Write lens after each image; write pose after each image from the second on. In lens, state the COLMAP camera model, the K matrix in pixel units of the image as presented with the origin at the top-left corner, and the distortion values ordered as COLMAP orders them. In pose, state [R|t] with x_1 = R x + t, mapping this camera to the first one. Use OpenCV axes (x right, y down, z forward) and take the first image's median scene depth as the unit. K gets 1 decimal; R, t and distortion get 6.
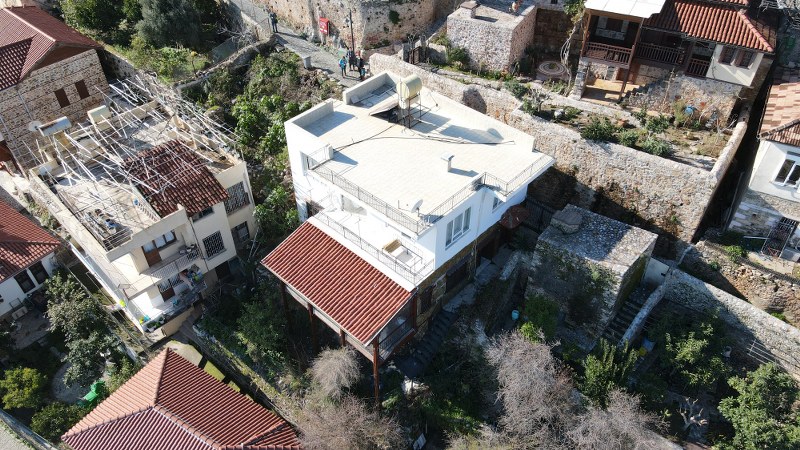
lens RADIAL K [[580.8, 0, 398.9], [0, 580.8, 224.6], [0, 0, 1]] dist [0.000346, -0.000059]
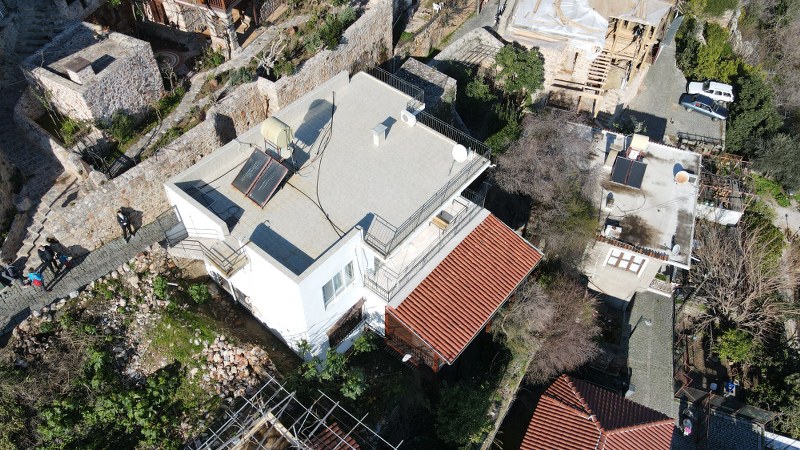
lens RADIAL K [[580.8, 0, 398.6], [0, 580.8, 224.9], [0, 0, 1]] dist [0.000346, -0.000059]
pose [[-0.046165, -0.761208, 0.646862, -0.586362], [0.661477, 0.461944, 0.590810, -0.530385], [-0.748543, 0.455159, 0.482196, 0.551936]]
